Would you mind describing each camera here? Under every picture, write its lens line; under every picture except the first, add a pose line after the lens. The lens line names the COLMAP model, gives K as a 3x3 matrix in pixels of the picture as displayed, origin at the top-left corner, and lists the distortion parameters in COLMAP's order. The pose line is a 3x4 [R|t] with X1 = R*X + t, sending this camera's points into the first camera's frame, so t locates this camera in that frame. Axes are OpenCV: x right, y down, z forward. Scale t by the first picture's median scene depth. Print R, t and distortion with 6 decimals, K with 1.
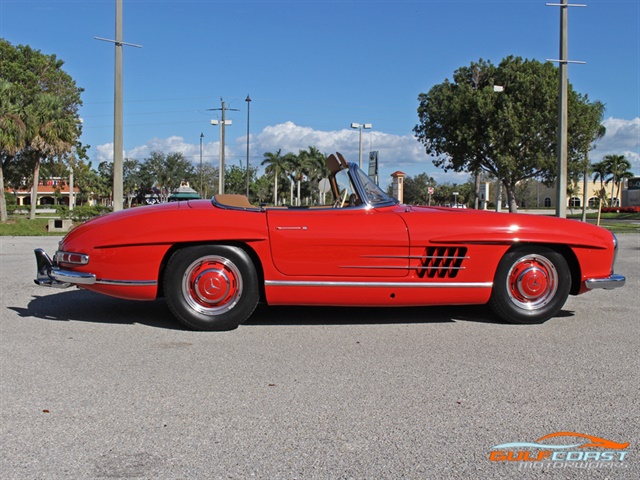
lens RADIAL K [[688.4, 0, 329.6], [0, 688.4, 236.0], [0, 0, 1]] dist [-0.095335, 0.000000]
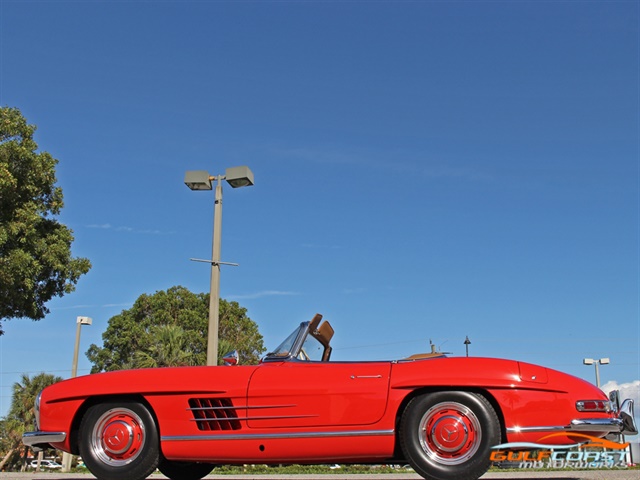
lens RADIAL K [[757.3, 0, 321.6], [0, 757.3, 243.4], [0, 0, 1]] dist [-0.092808, 0.000000]
pose [[0.934280, -0.113420, -0.338020, 0.086379], [-0.007565, 0.941534, -0.336833, 0.019160], [0.356461, 0.317254, 0.878798, 0.058081]]
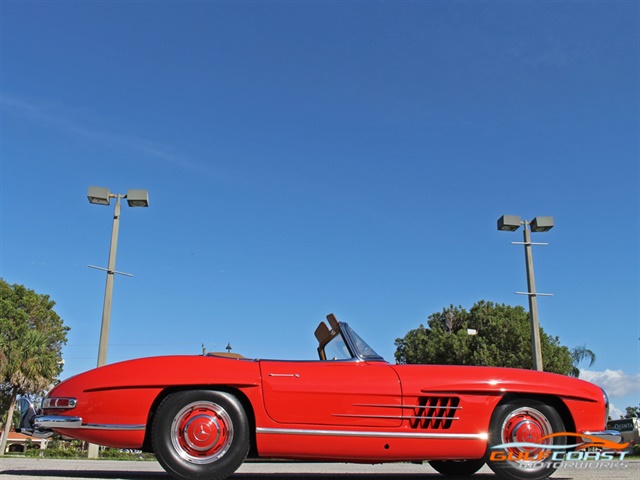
lens RADIAL K [[675.0, 0, 329.5], [0, 675.0, 231.8], [0, 0, 1]] dist [-0.097809, 0.000000]
pose [[0.999464, 0.007734, 0.031804, -0.002804], [0.004593, 0.928919, -0.370254, 0.019751], [-0.032407, 0.370202, 0.928386, 0.001554]]
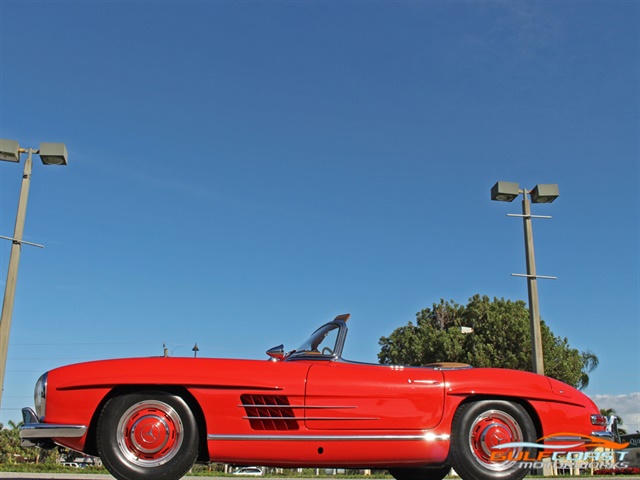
lens RADIAL K [[739.5, 0, 324.8], [0, 739.5, 237.4], [0, 0, 1]] dist [-0.093981, 0.000000]
pose [[0.999133, 0.015623, 0.038592, 0.021135], [-0.000788, 0.933856, -0.357647, 0.019140], [-0.041627, 0.357307, 0.933059, 0.054977]]
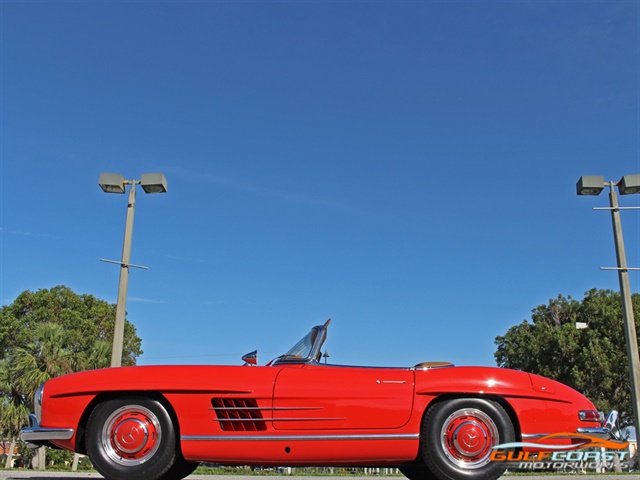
lens RADIAL K [[708.7, 0, 322.2], [0, 708.7, 235.7], [0, 0, 1]] dist [-0.099821, 0.000000]
pose [[0.987755, -0.050035, -0.147770, 0.052803], [-0.008308, 0.928962, -0.370081, 0.019229], [0.155790, 0.366777, 0.917172, 0.055948]]
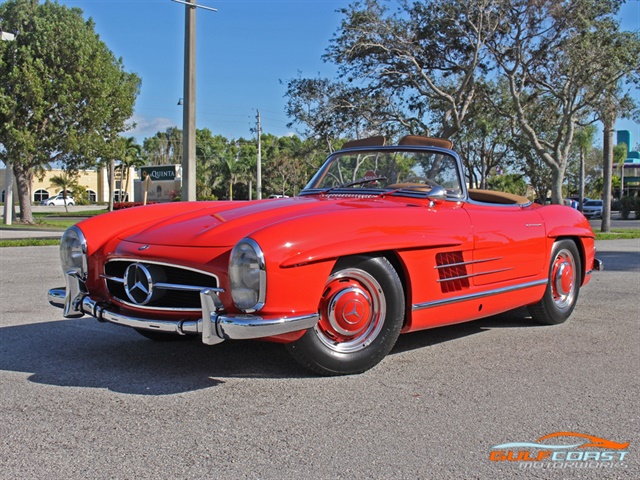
lens RADIAL K [[877.6, 0, 331.6], [0, 877.6, 223.0], [0, 0, 1]] dist [-0.067755, 0.000000]
pose [[0.768087, -0.014912, 0.640172, -0.079425], [0.027000, 0.999594, -0.009110, -0.004417], [-0.639776, 0.024282, 0.768178, 0.095569]]
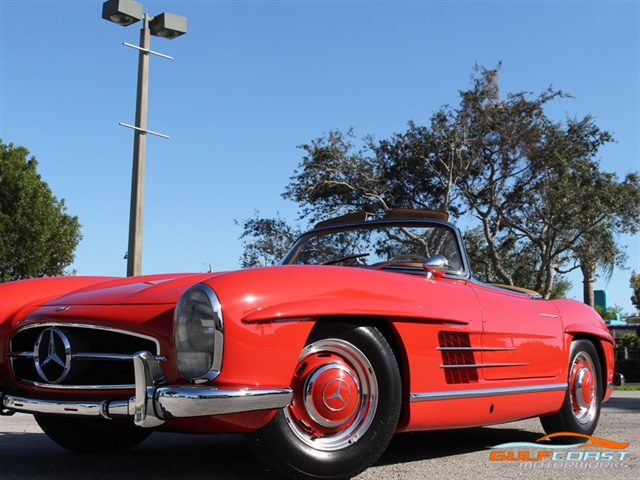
lens RADIAL K [[939.2, 0, 328.3], [0, 939.2, 228.5], [0, 0, 1]] dist [-0.079696, 0.000000]
pose [[0.740135, 0.103541, 0.664439, -0.068257], [0.024592, 0.983246, -0.180616, 0.006624], [-0.672008, 0.150021, 0.725189, 0.112530]]
